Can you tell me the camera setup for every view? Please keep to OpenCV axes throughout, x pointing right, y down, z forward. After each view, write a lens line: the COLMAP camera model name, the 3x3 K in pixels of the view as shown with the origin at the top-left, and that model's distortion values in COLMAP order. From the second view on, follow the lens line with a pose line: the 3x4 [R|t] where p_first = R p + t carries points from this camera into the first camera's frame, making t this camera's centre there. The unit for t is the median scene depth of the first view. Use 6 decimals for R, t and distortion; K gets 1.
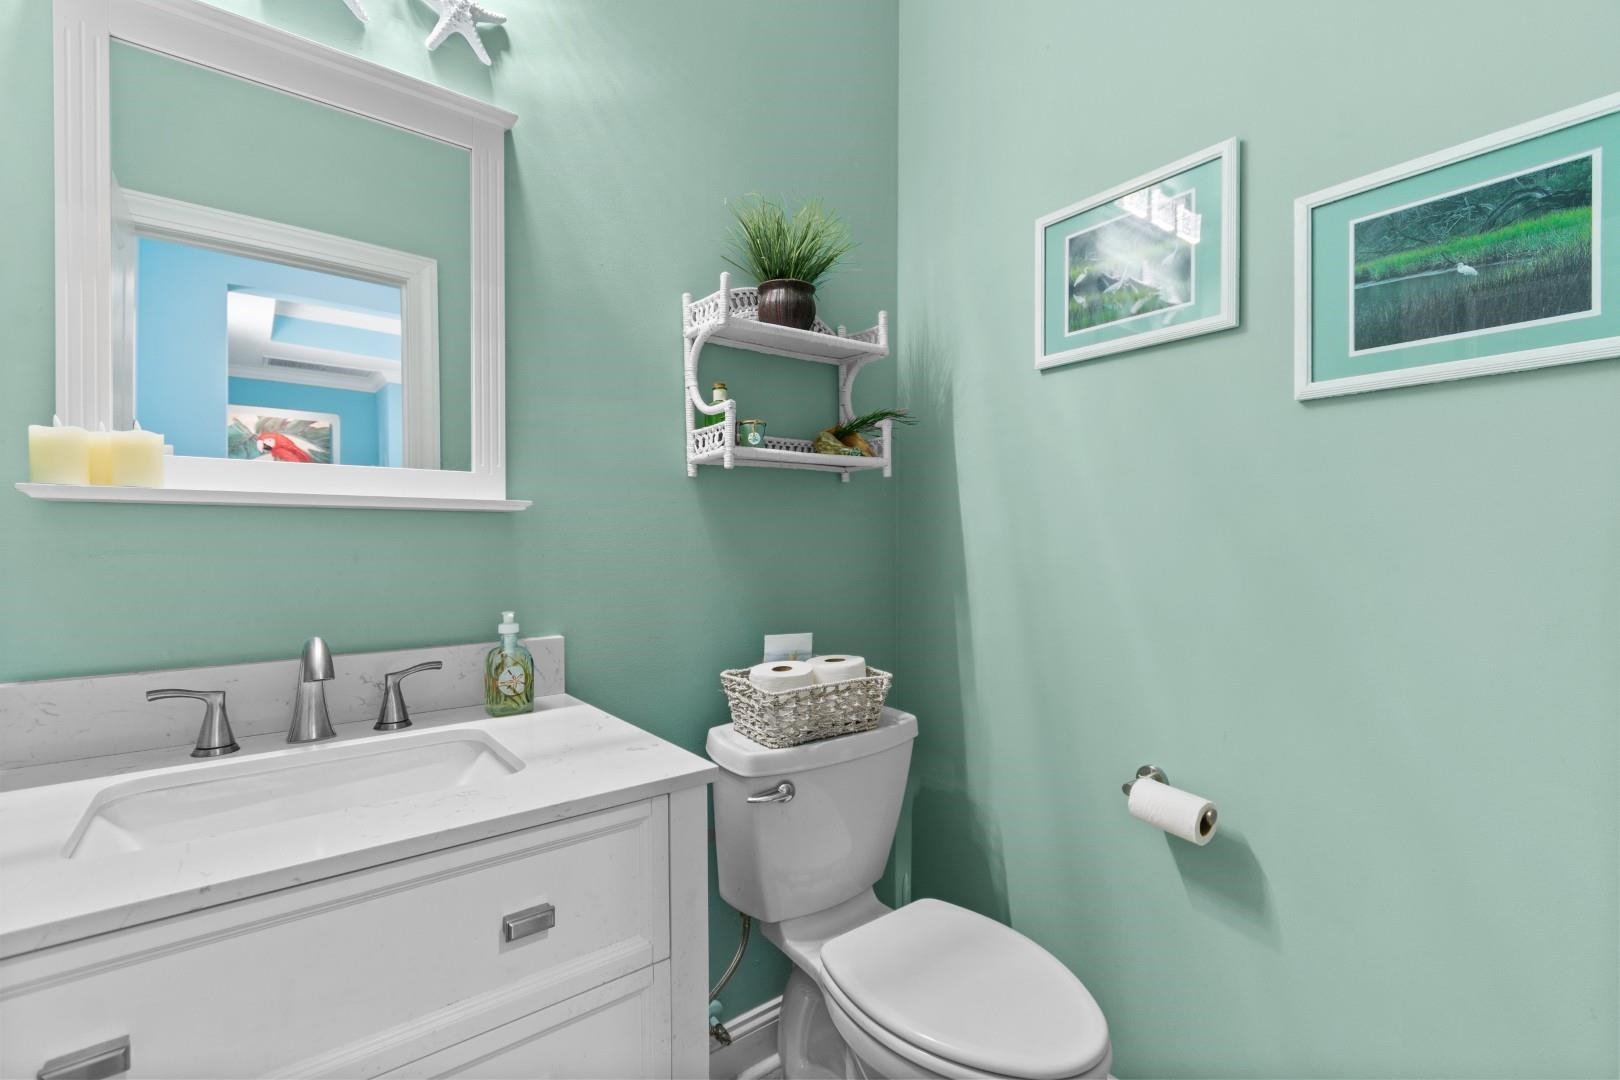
lens RADIAL K [[705.4, 0, 807.1], [0, 705.4, 538.9], [0, 0, 1]] dist [-0.002395, -0.000205]
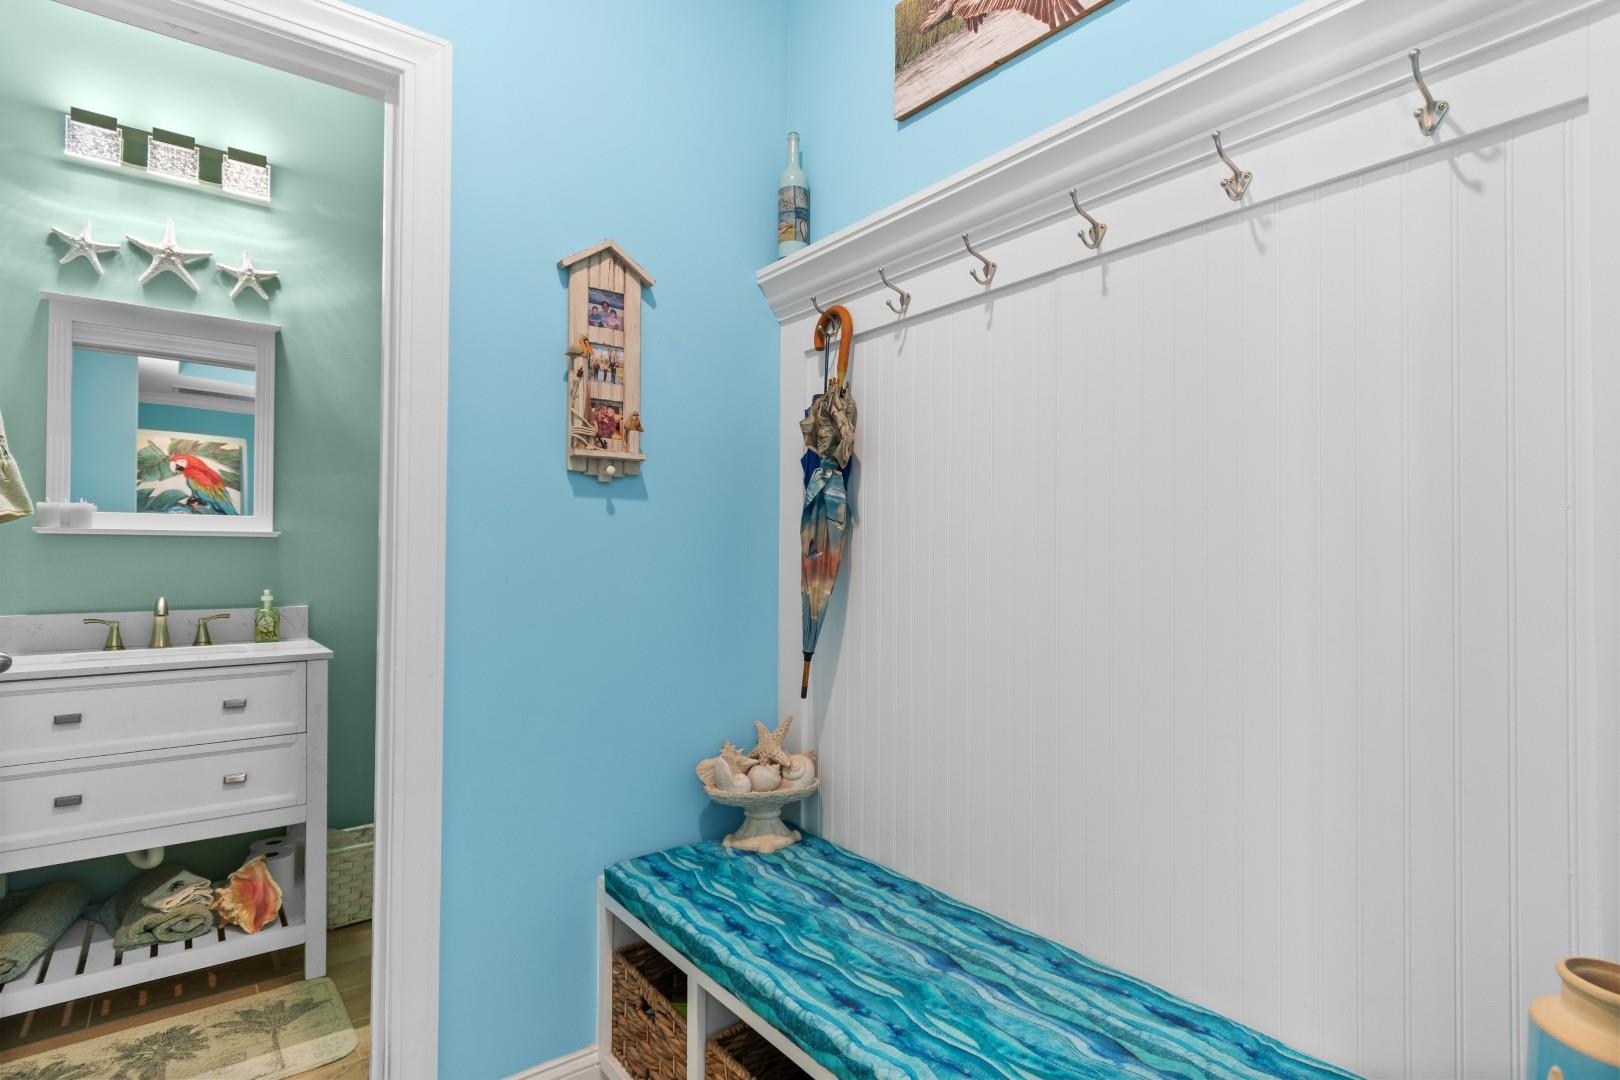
lens RADIAL K [[819.6, 0, 812.3], [0, 819.6, 546.3], [0, 0, 1]] dist [-0.002164, -0.000177]
pose [[0.999972, 0.003757, -0.006507, 1.069301], [-0.003866, 0.999850, -0.016910, 0.016064], [0.006443, 0.016934, 0.999836, -1.219214]]
